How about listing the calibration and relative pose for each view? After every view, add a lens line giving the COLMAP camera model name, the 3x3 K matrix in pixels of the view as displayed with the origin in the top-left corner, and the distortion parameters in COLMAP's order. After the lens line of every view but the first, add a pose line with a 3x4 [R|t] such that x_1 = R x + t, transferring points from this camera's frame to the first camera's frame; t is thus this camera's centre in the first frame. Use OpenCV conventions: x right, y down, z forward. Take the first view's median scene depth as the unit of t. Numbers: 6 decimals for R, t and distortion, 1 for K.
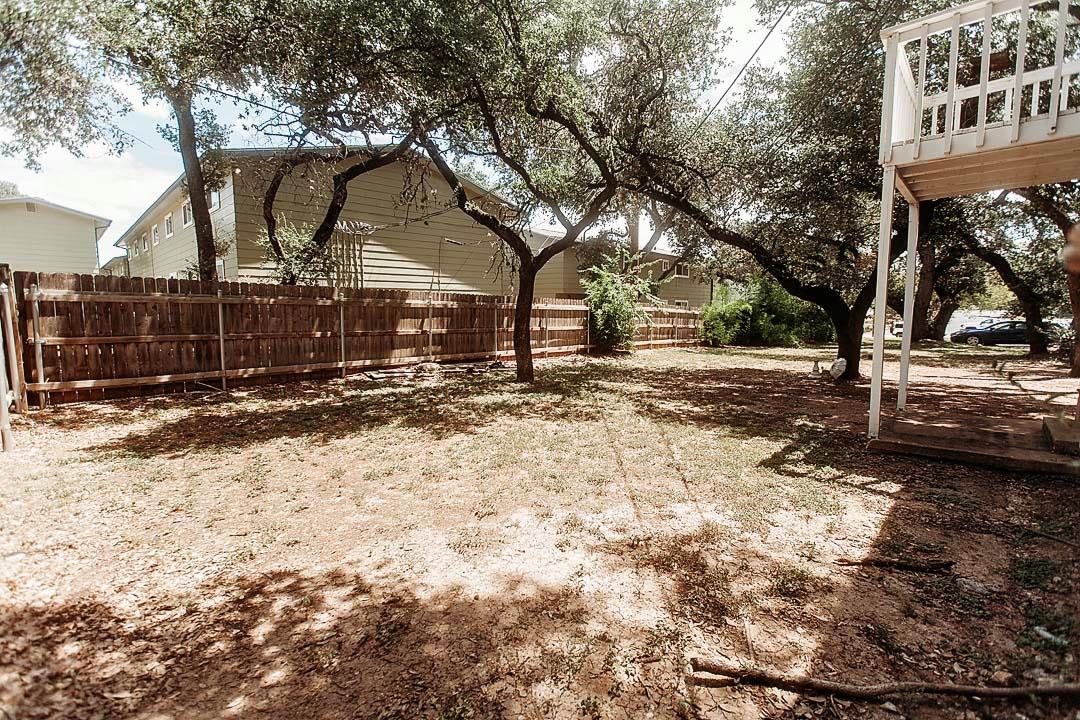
lens RADIAL K [[479.8, 0, 537.0], [0, 479.8, 356.1], [0, 0, 1]] dist [-0.002452, -0.000180]
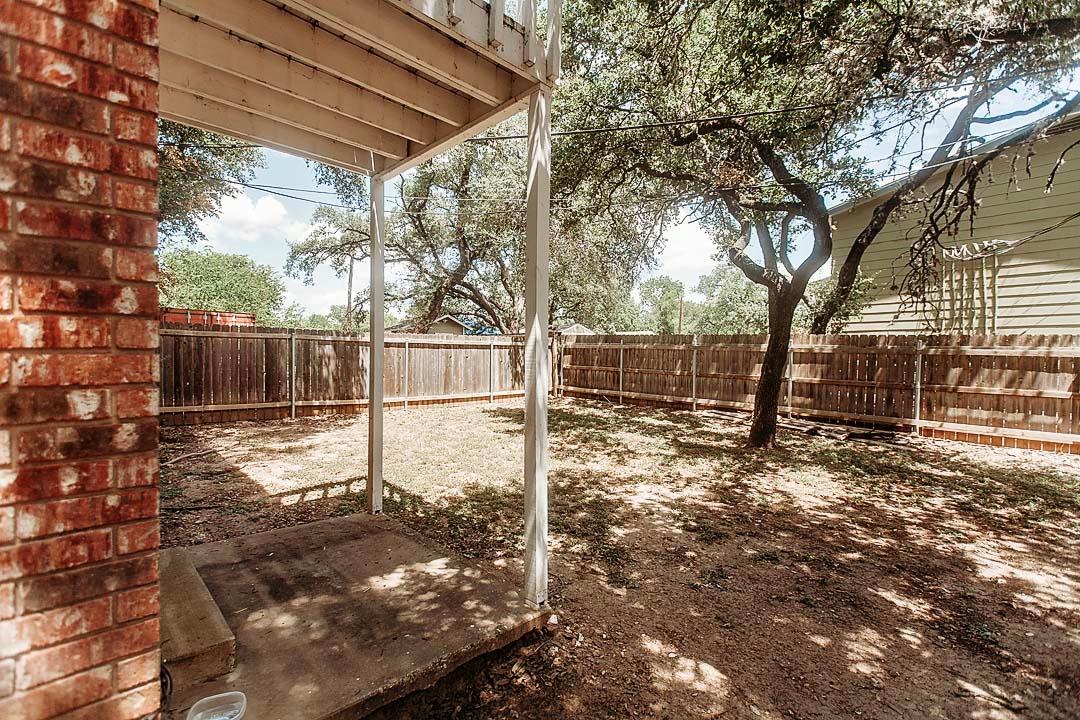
lens RADIAL K [[479.8, 0, 537.6], [0, 479.8, 358.8], [0, 0, 1]] dist [-0.002452, -0.000180]
pose [[-0.032671, 0.013852, -0.999370, 0.660357], [-0.109249, 0.993863, 0.017347, -0.052791], [0.993477, 0.109747, -0.030957, 0.564427]]
